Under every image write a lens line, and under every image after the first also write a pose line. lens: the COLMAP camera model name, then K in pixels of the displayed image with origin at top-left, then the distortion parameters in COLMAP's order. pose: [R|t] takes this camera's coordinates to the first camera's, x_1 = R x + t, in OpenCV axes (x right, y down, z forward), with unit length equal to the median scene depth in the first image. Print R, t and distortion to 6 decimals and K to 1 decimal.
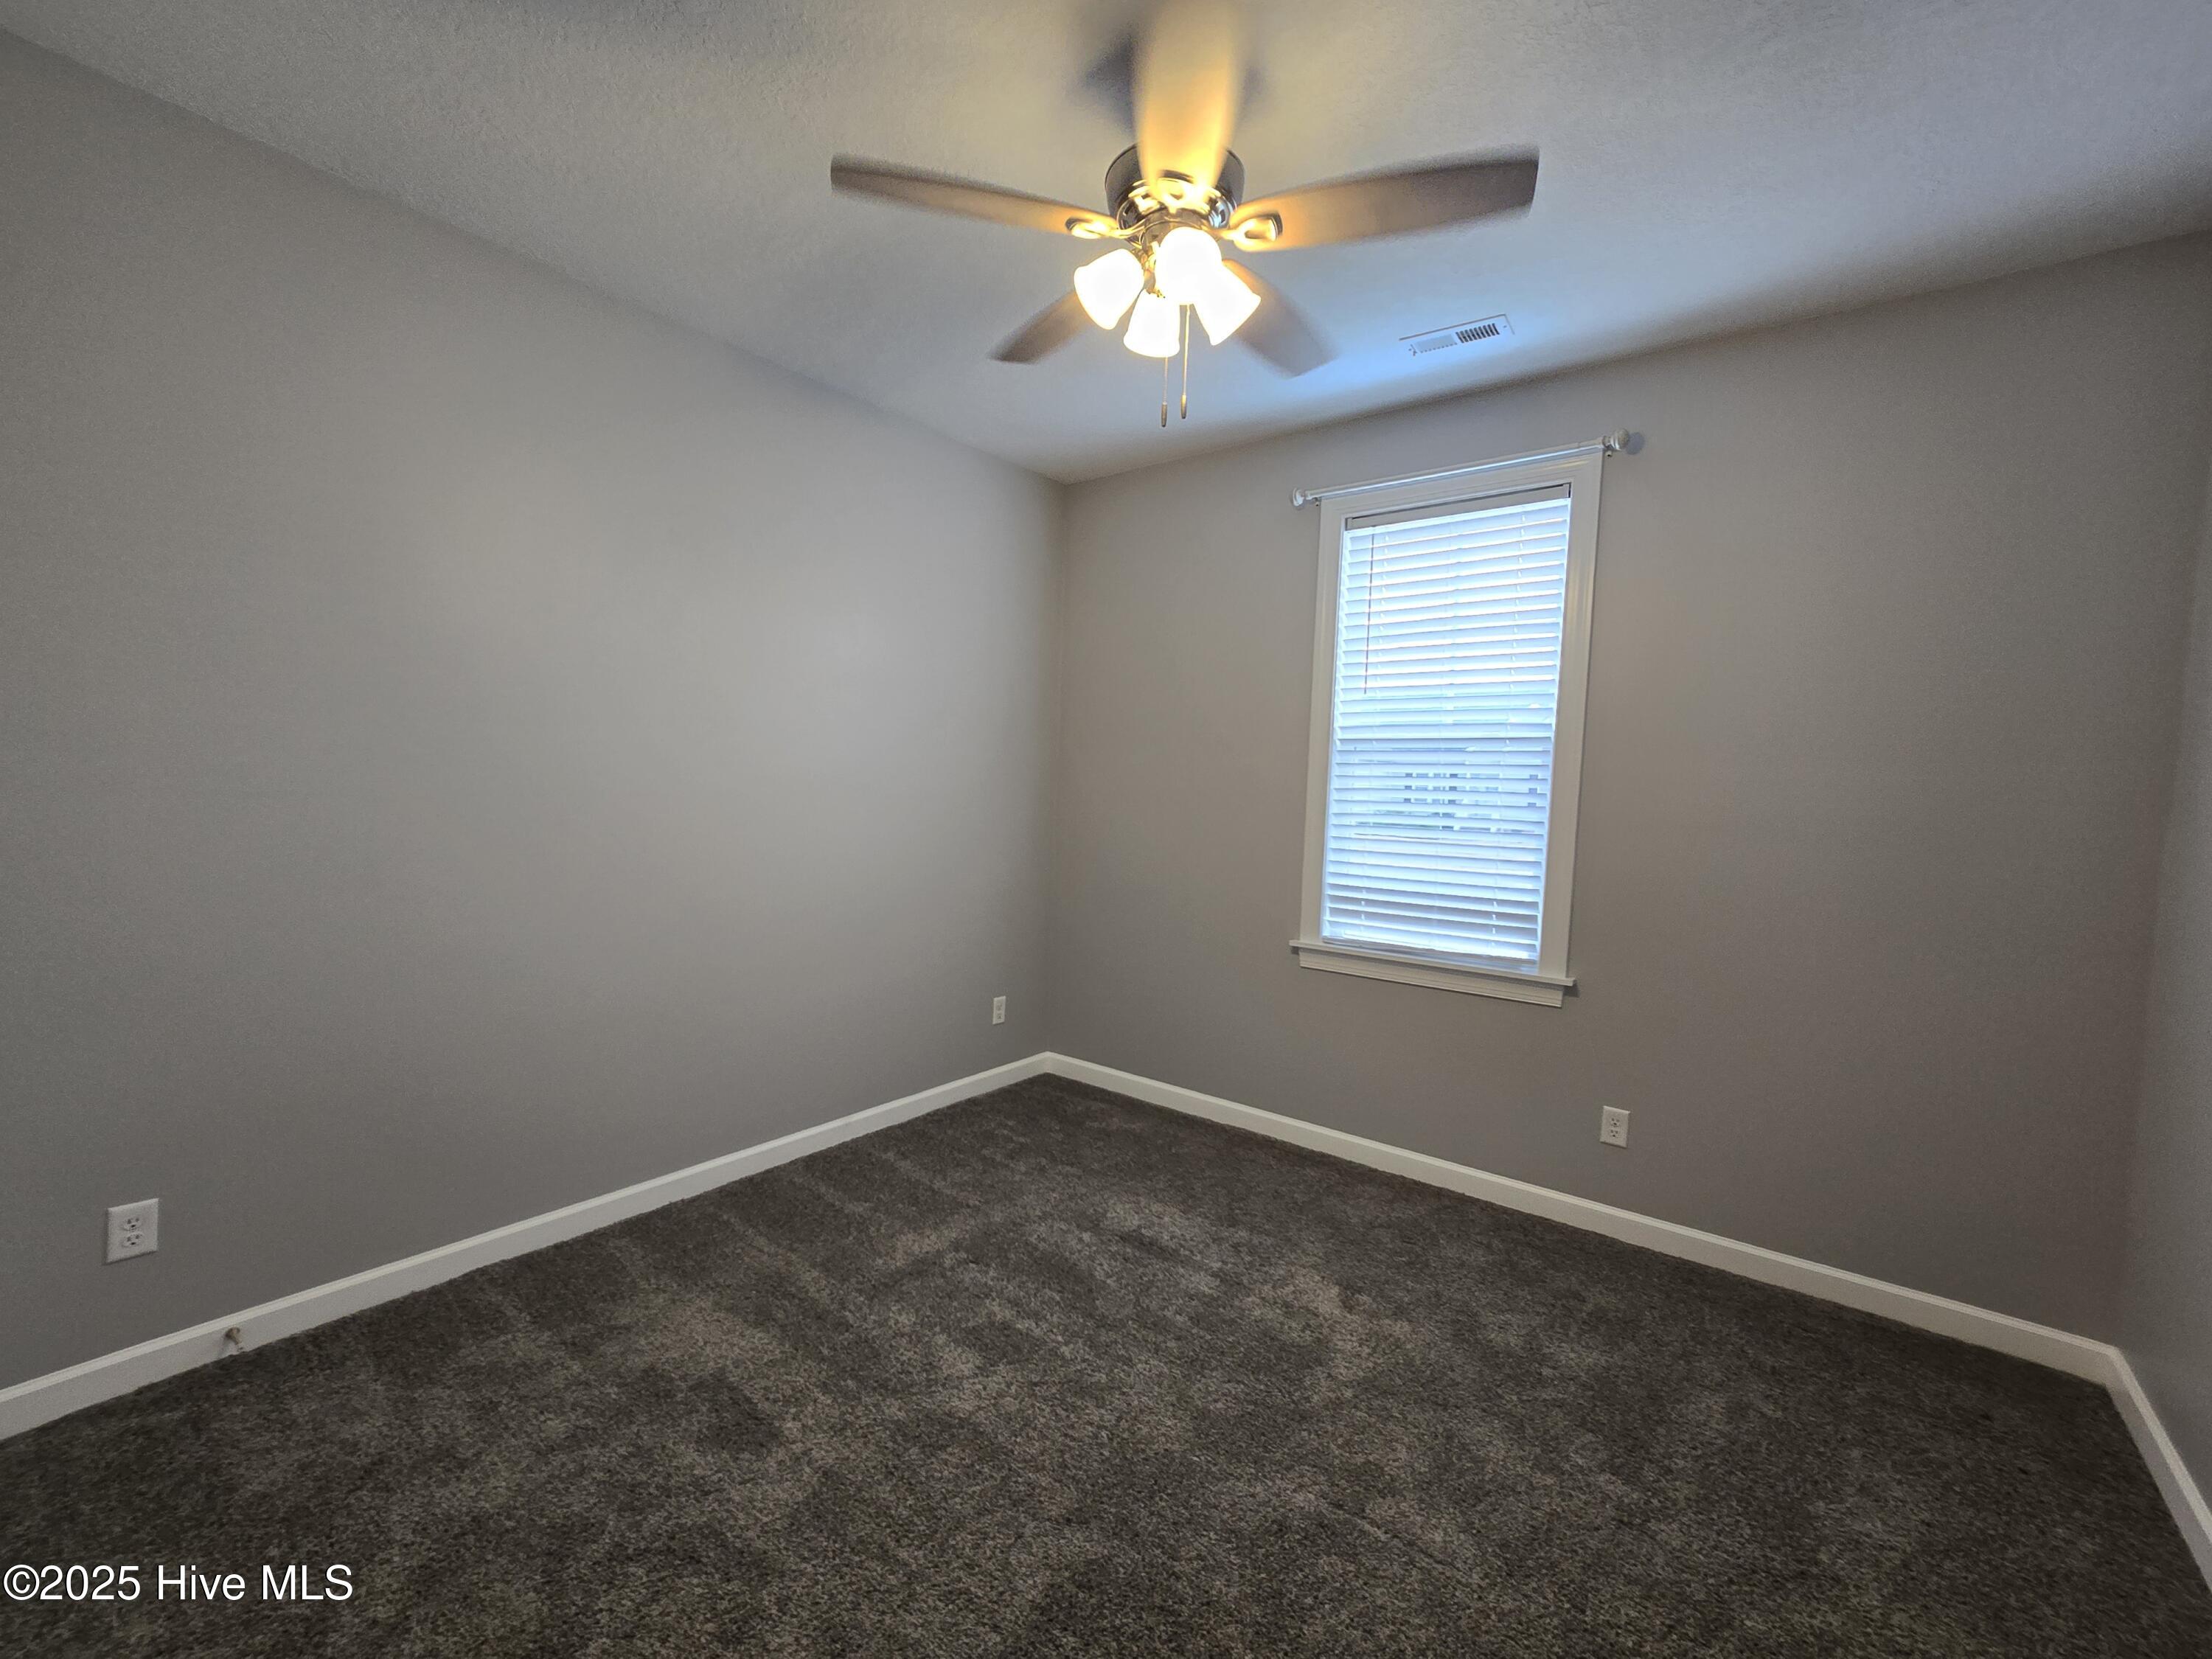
lens RADIAL K [[906.0, 0, 1062.2], [0, 906.0, 803.3], [0, 0, 1]] dist [0.001198, 0.001046]
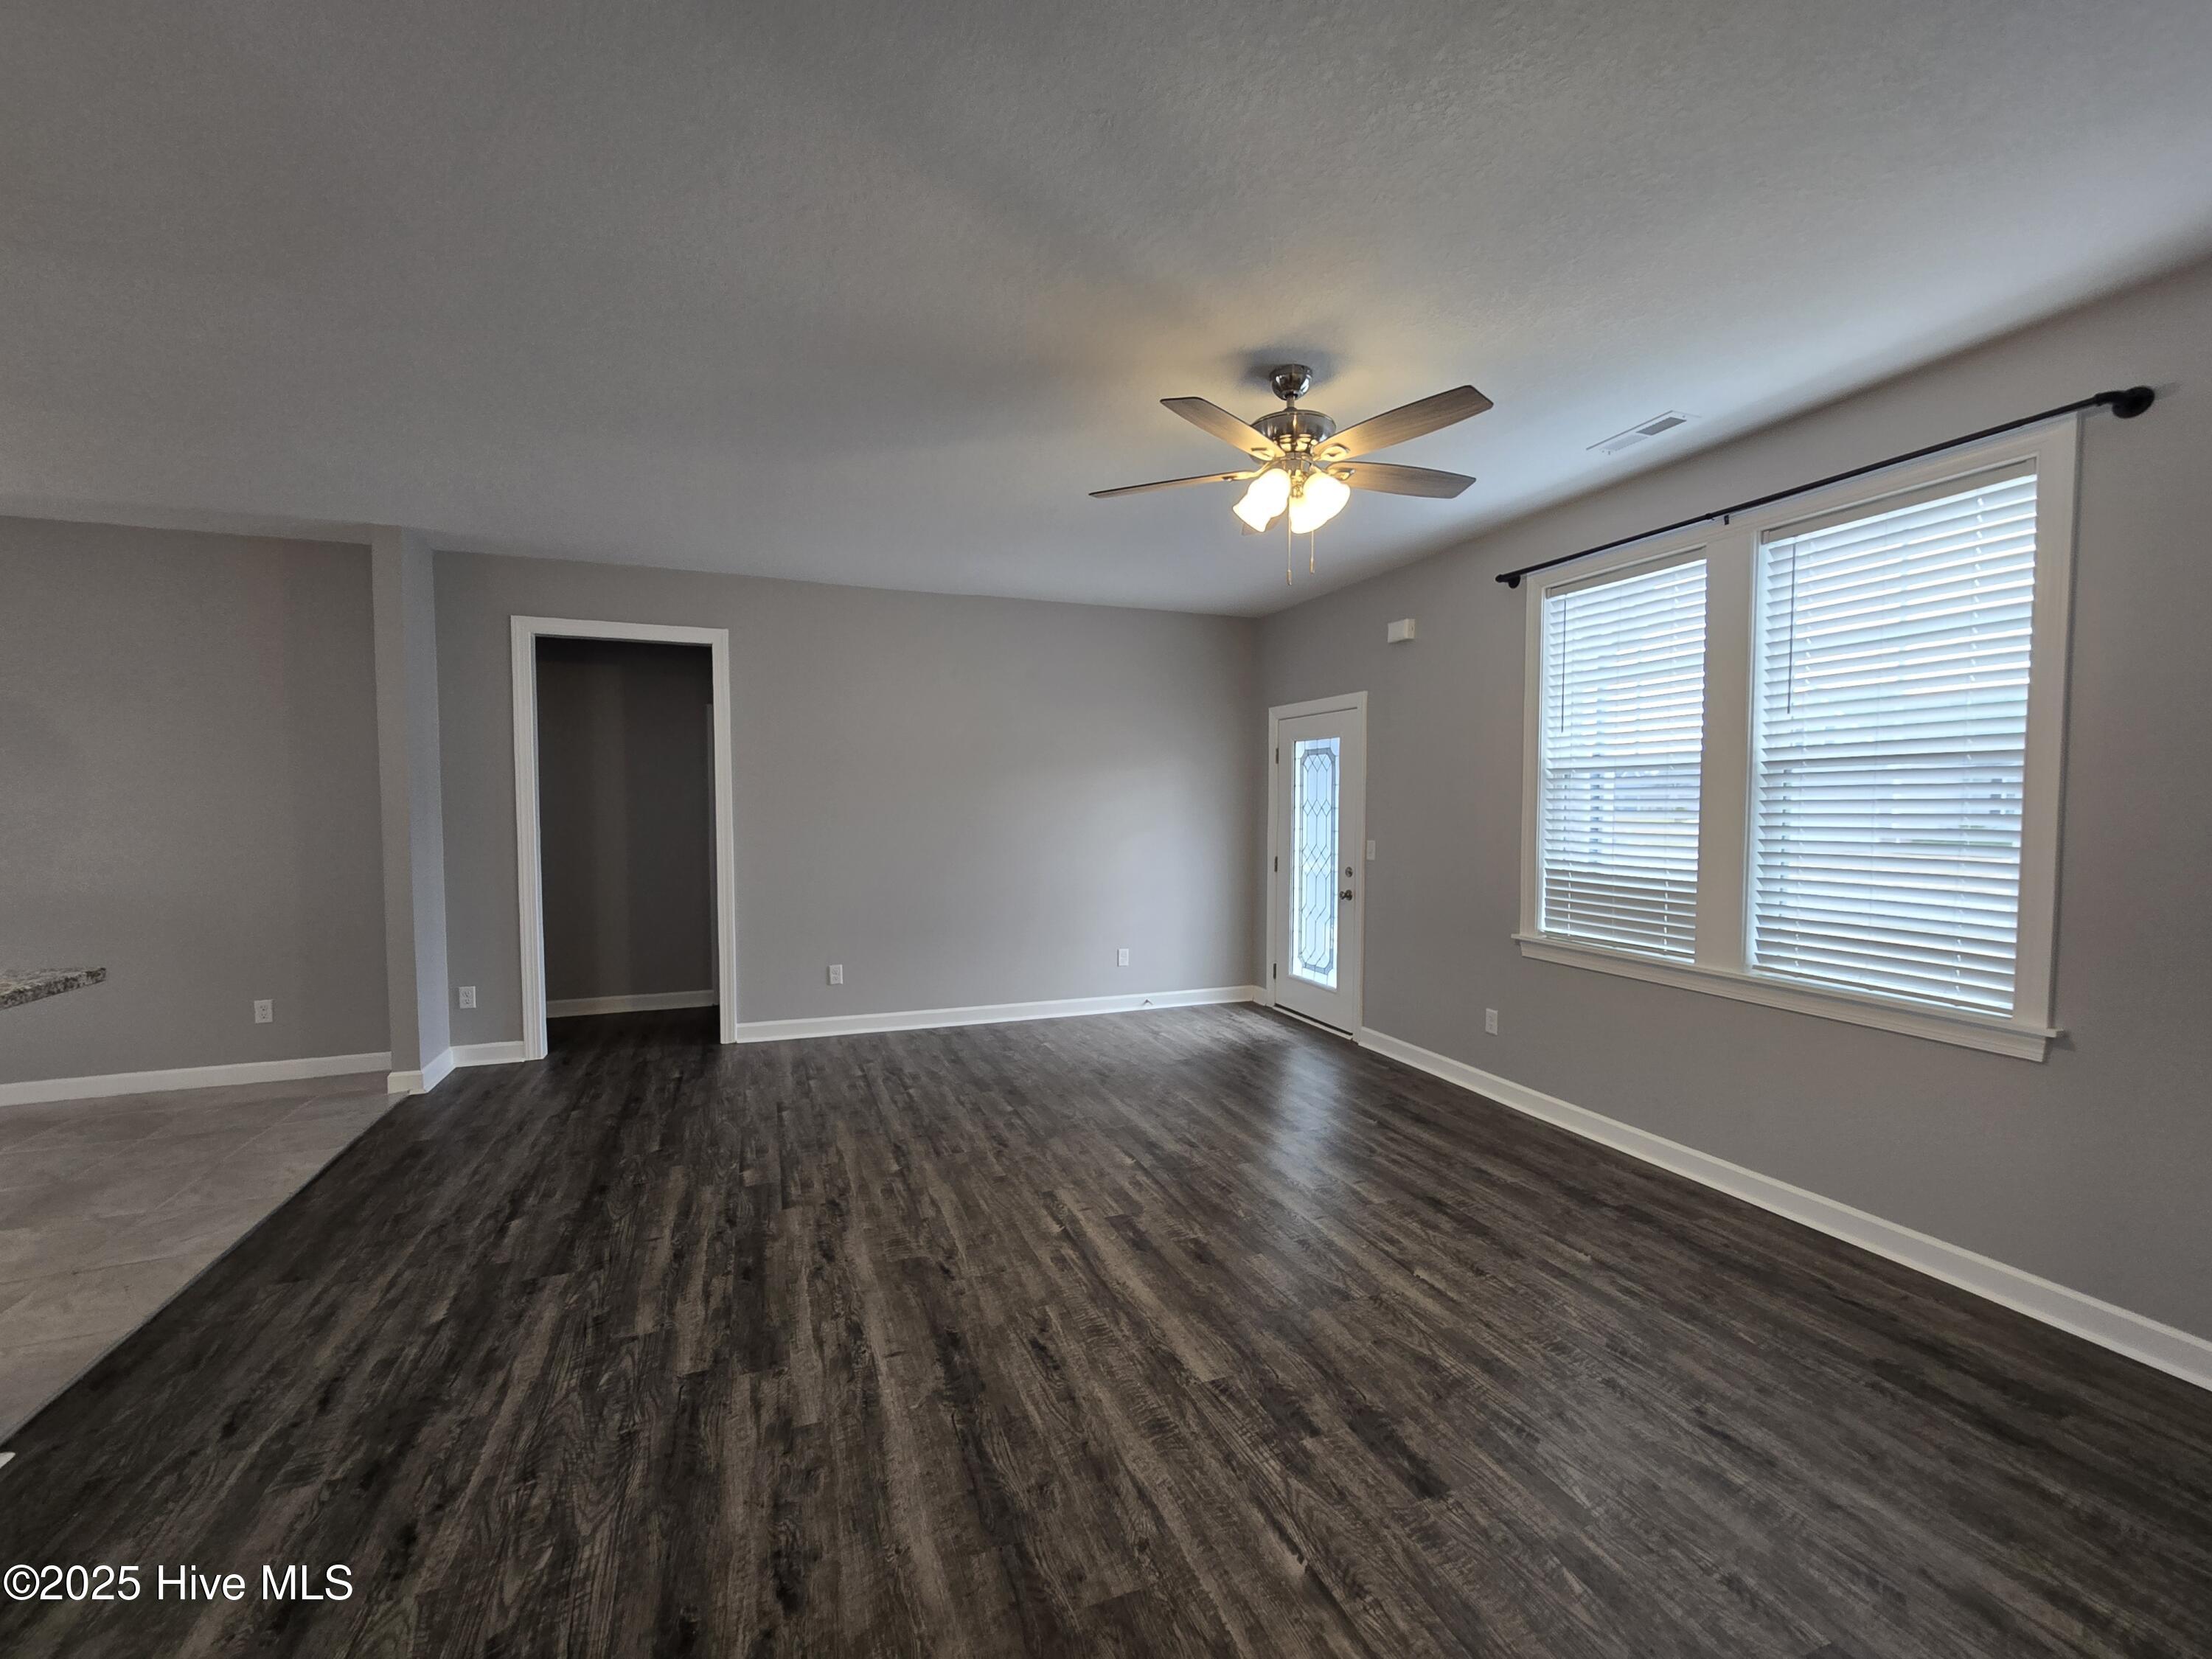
lens RADIAL K [[906.0, 0, 1099.6], [0, 906.0, 856.5], [0, 0, 1]] dist [0.001198, 0.001046]
pose [[0.851442, 0.010189, -0.524350, 0.331022], [-0.001495, 0.999854, 0.017001, 0.019965], [0.524447, -0.013692, 0.851333, -0.271402]]
